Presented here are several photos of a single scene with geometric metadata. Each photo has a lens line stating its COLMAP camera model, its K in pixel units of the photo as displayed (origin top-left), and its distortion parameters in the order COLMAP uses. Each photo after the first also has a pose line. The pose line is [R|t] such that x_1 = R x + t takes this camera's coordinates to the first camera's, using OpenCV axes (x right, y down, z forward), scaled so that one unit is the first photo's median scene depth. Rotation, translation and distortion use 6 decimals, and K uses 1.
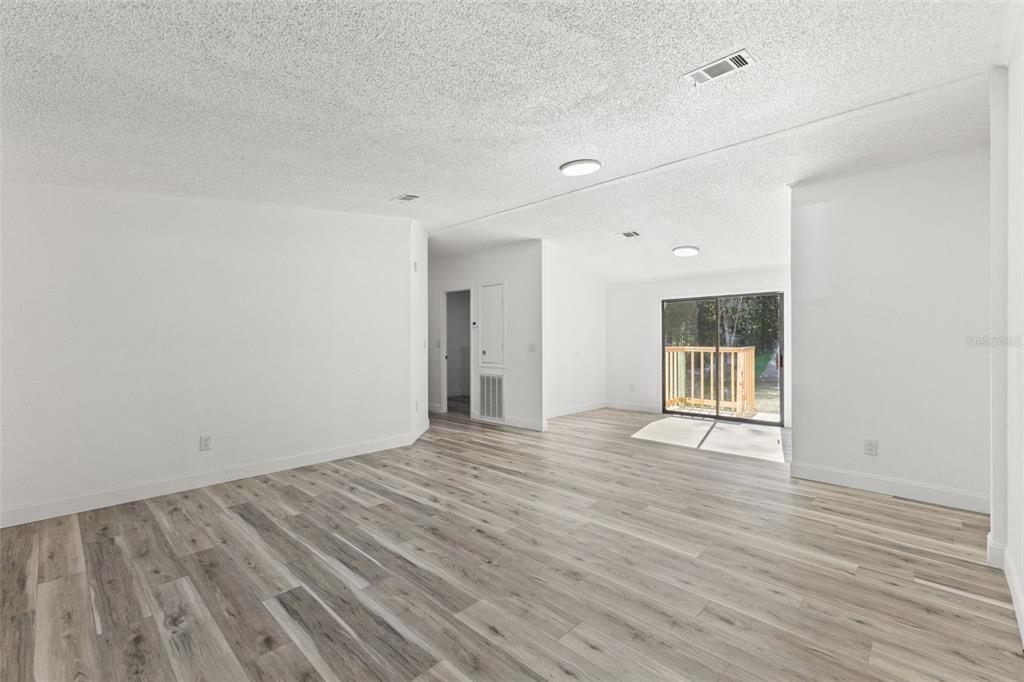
lens RADIAL K [[440.2, 0, 516.4], [0, 440.2, 340.2], [0, 0, 1]] dist [0.015104, 0.000105]
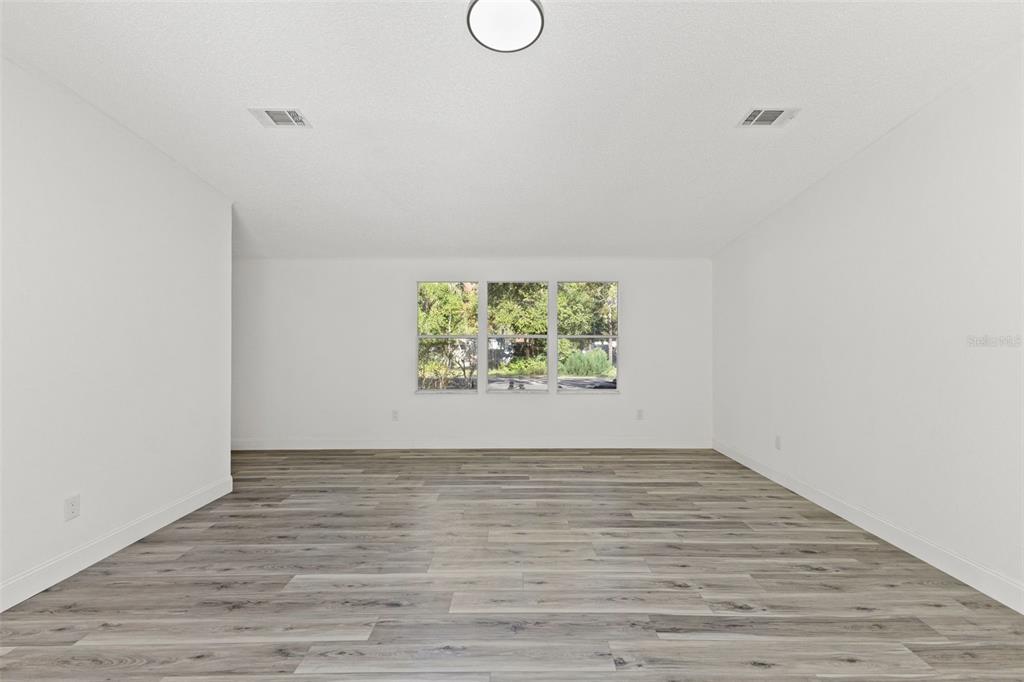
lens RADIAL K [[440.2, 0, 514.8], [0, 440.2, 343.9], [0, 0, 1]] dist [0.015104, 0.000105]
pose [[-0.714601, 0.005668, -0.699509, 0.532744], [0.003953, 0.999984, 0.004063, -0.008942], [0.699521, 0.000138, -0.714612, 1.460768]]
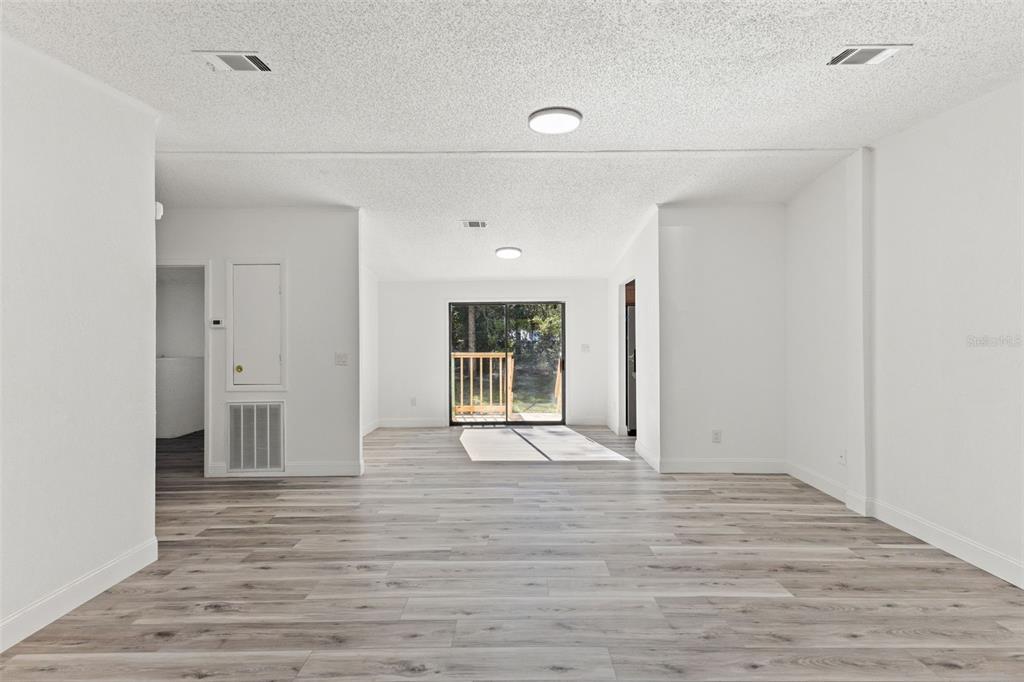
lens RADIAL K [[440.2, 0, 510.3], [0, 440.2, 339.9], [0, 0, 1]] dist [0.015104, 0.000105]
pose [[0.723979, 0.002514, 0.689818, -0.452077], [0.002601, 0.999976, -0.006374, -0.014983], [-0.689818, 0.006409, 0.723955, 0.537394]]
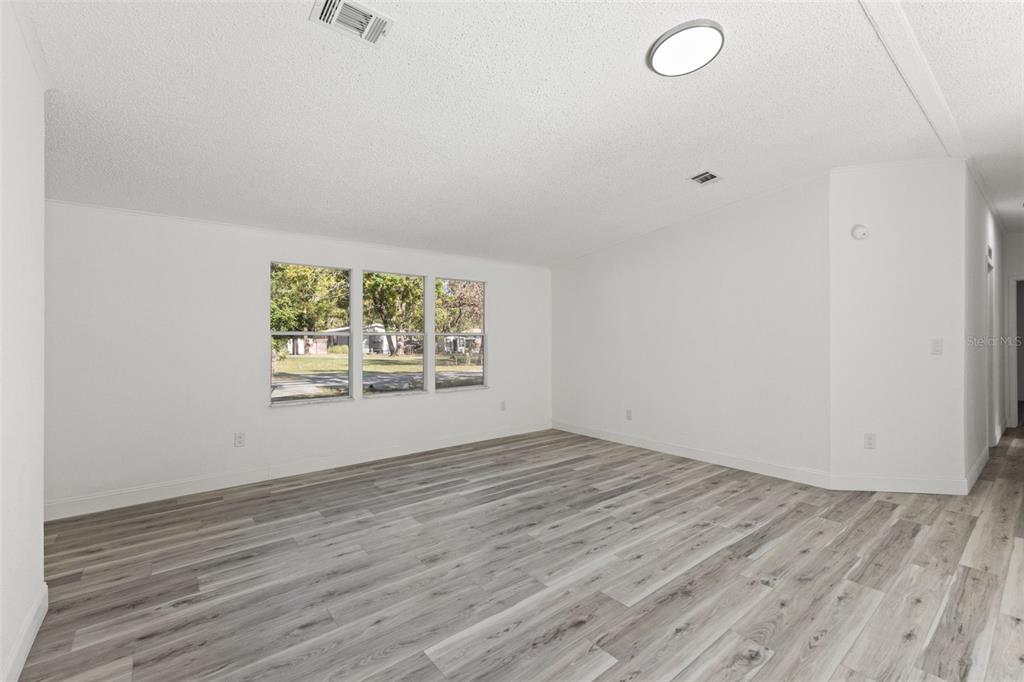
lens RADIAL K [[440.2, 0, 512.4], [0, 440.2, 336.4], [0, 0, 1]] dist [0.015104, 0.000105]
pose [[-0.116555, -0.003957, -0.993176, 0.796696], [0.003972, 0.999982, -0.004450, -0.008752], [0.993176, -0.004463, -0.116537, 0.888033]]
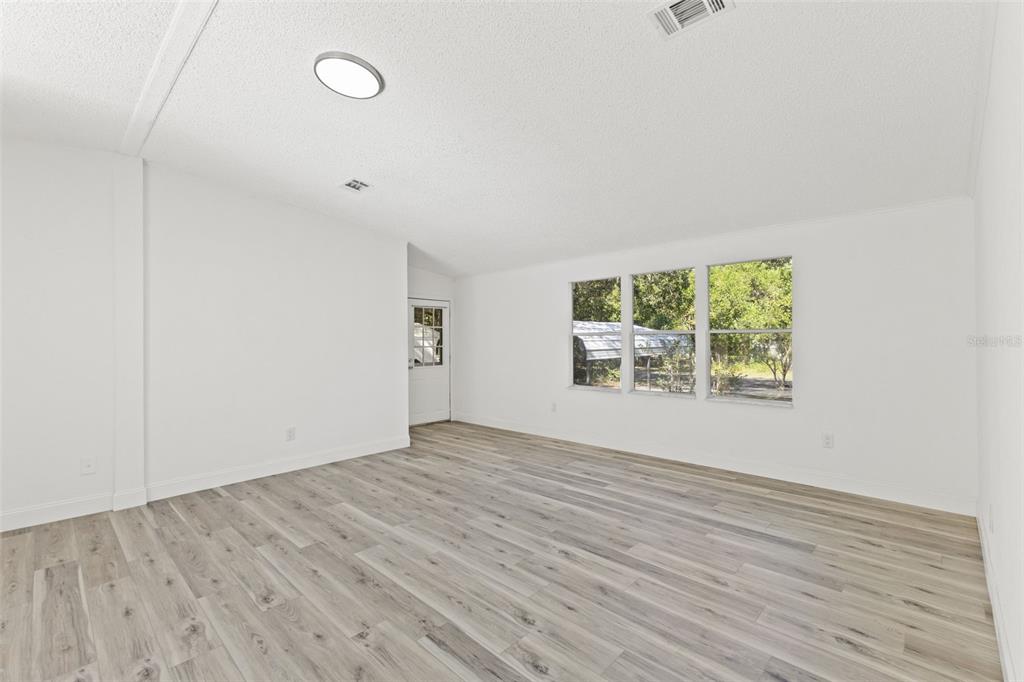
lens RADIAL K [[440.2, 0, 522.5], [0, 440.2, 341.9], [0, 0, 1]] dist [0.015104, 0.000105]
pose [[-0.999677, 0.012245, -0.022272, -0.094630], [0.012243, 0.999925, 0.000242, -0.004564], [0.022273, -0.000031, -0.999752, 1.736553]]
